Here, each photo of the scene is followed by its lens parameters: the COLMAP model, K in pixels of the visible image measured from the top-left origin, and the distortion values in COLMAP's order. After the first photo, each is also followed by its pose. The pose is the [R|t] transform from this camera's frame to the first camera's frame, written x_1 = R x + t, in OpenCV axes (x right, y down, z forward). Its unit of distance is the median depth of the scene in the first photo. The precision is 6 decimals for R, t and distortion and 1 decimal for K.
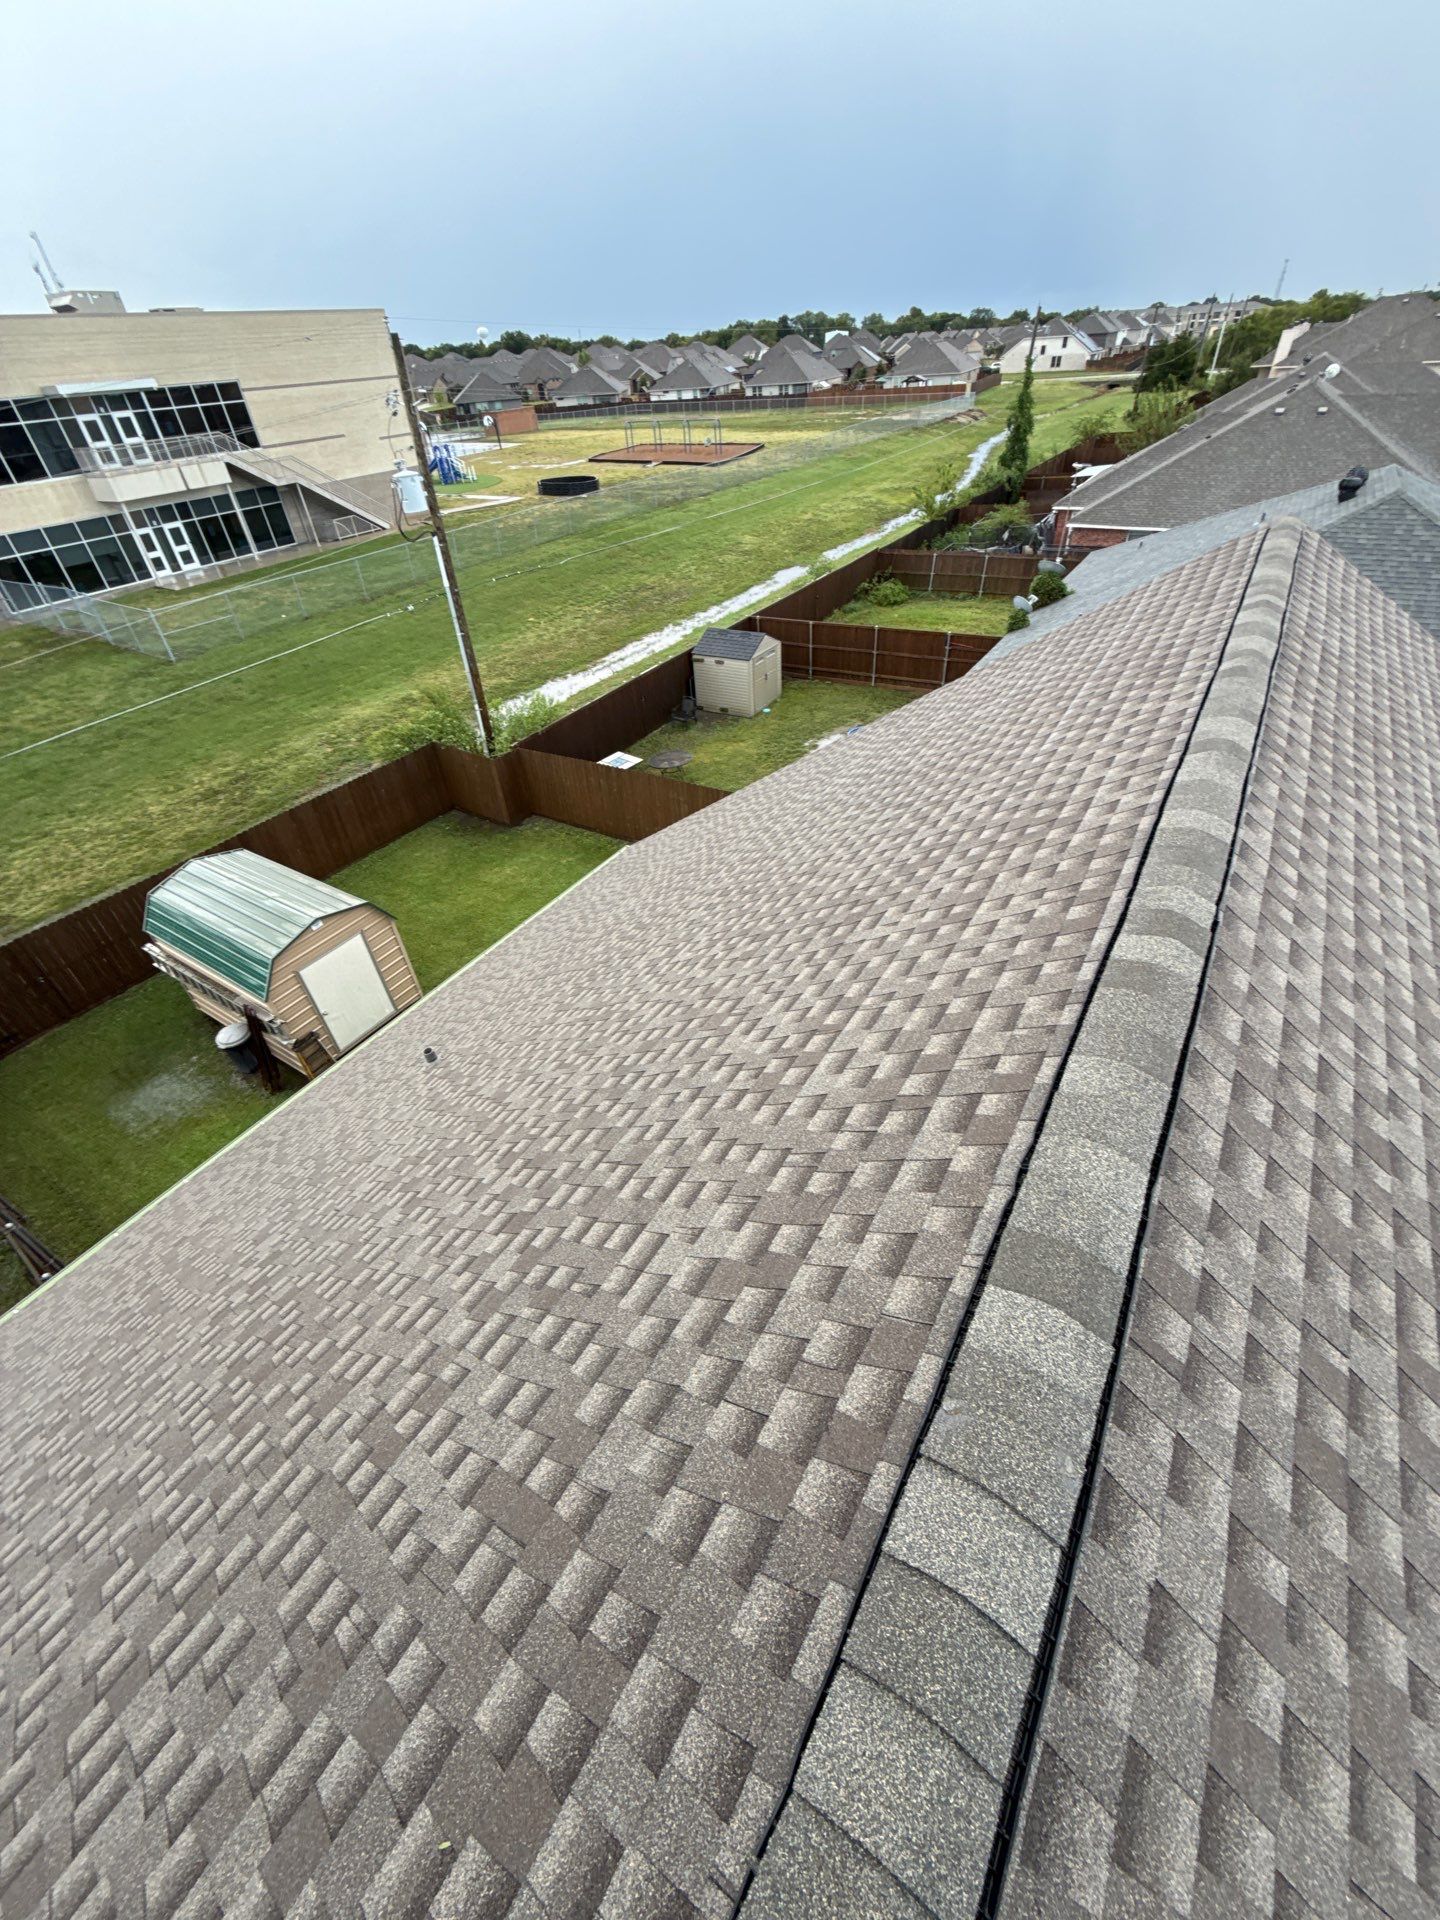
lens RADIAL K [[756.6, 0, 722.8], [0, 756.6, 963.6], [0, 0, 1]] dist [-0.004697, 0.000870]
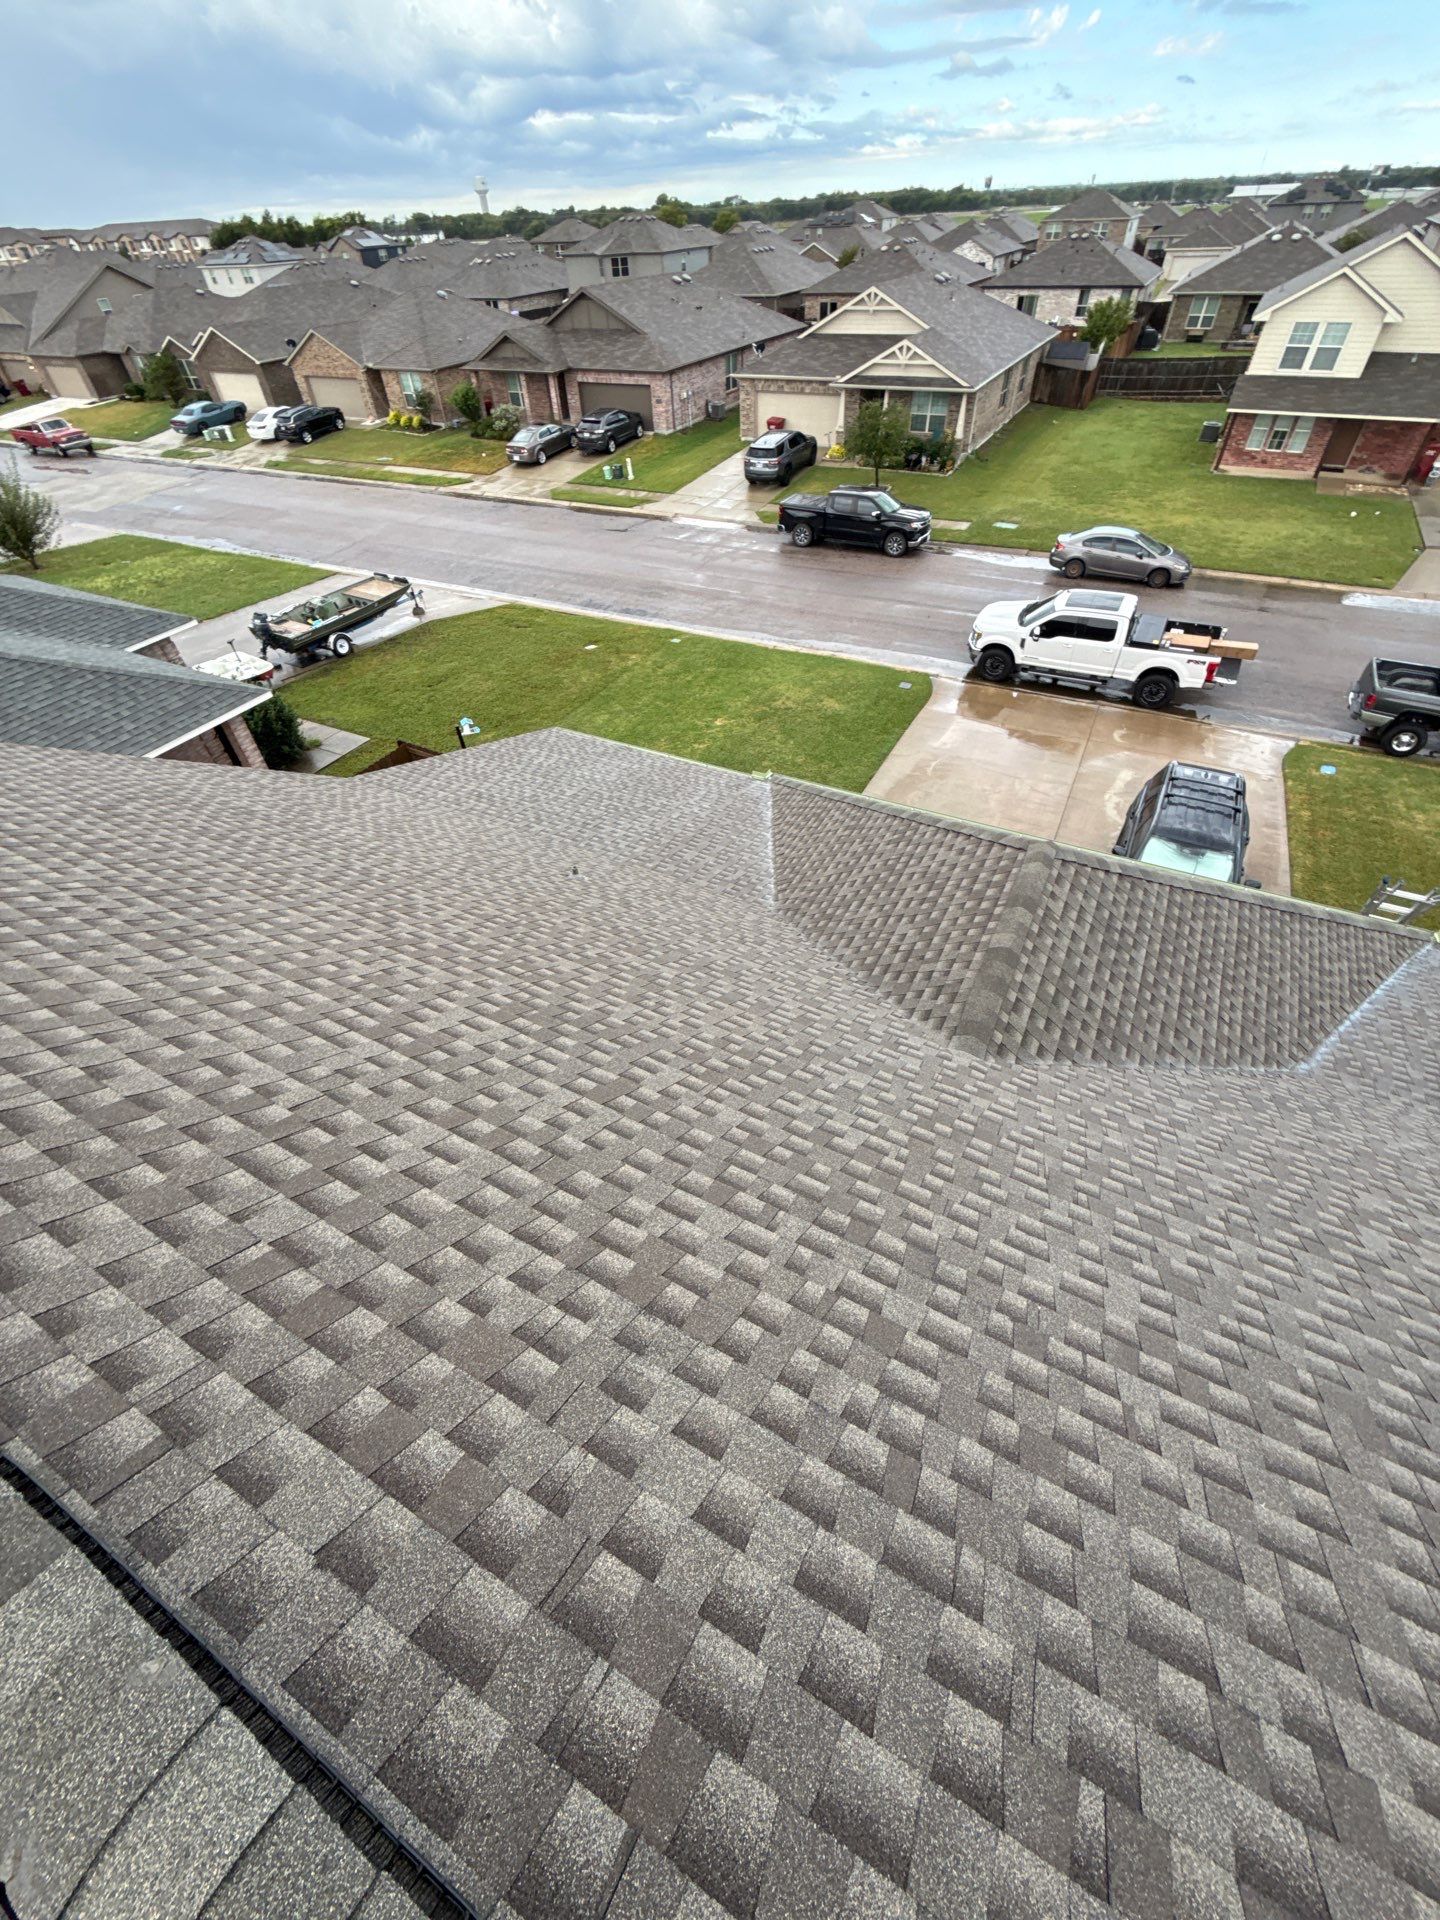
lens RADIAL K [[756.6, 0, 724.0], [0, 756.6, 962.2], [0, 0, 1]] dist [-0.004697, 0.000870]
pose [[-0.077012, -0.656998, 0.749948, 0.231134], [0.659487, 0.530560, 0.532524, 0.176406], [-0.747760, 0.535592, 0.392423, -0.164509]]
